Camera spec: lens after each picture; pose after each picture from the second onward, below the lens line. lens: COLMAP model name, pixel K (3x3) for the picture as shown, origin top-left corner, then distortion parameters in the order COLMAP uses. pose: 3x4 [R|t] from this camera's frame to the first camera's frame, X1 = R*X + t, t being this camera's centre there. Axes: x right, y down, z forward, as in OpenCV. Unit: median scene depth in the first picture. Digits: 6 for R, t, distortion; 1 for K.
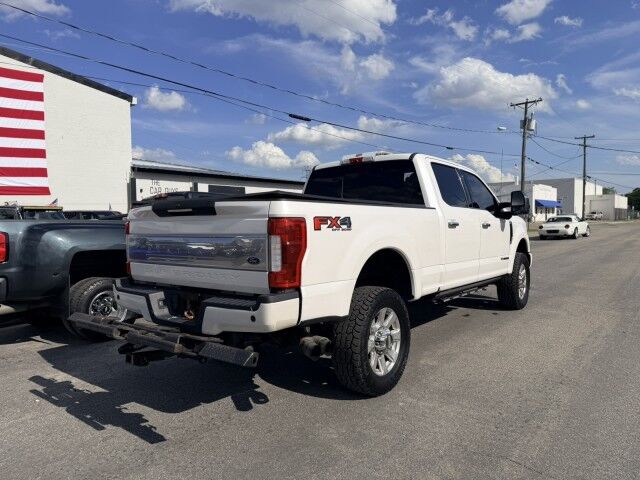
lens RADIAL K [[457.3, 0, 320.0], [0, 457.3, 240.0], [0, 0, 1]] dist [0.009608, -0.003014]
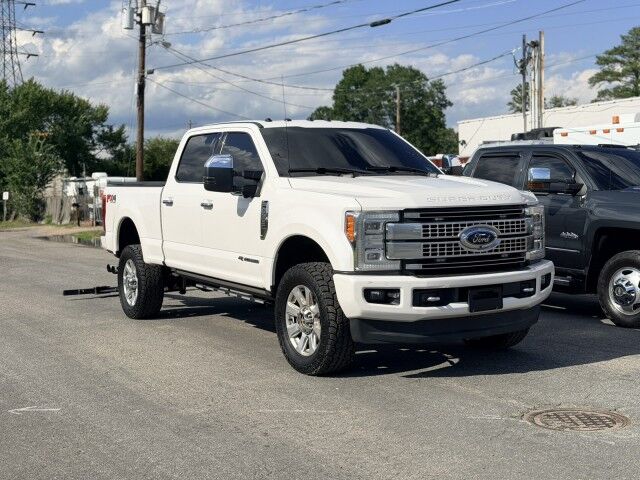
lens RADIAL K [[931.1, 0, 320.0], [0, 931.1, 240.0], [0, 0, 1]] dist [0.101721, -0.044687]
pose [[-0.390142, 0.076768, -0.917549, 1.820099], [-0.008403, 0.996180, 0.086920, -0.118004], [0.920716, 0.041621, -0.388006, 1.874347]]
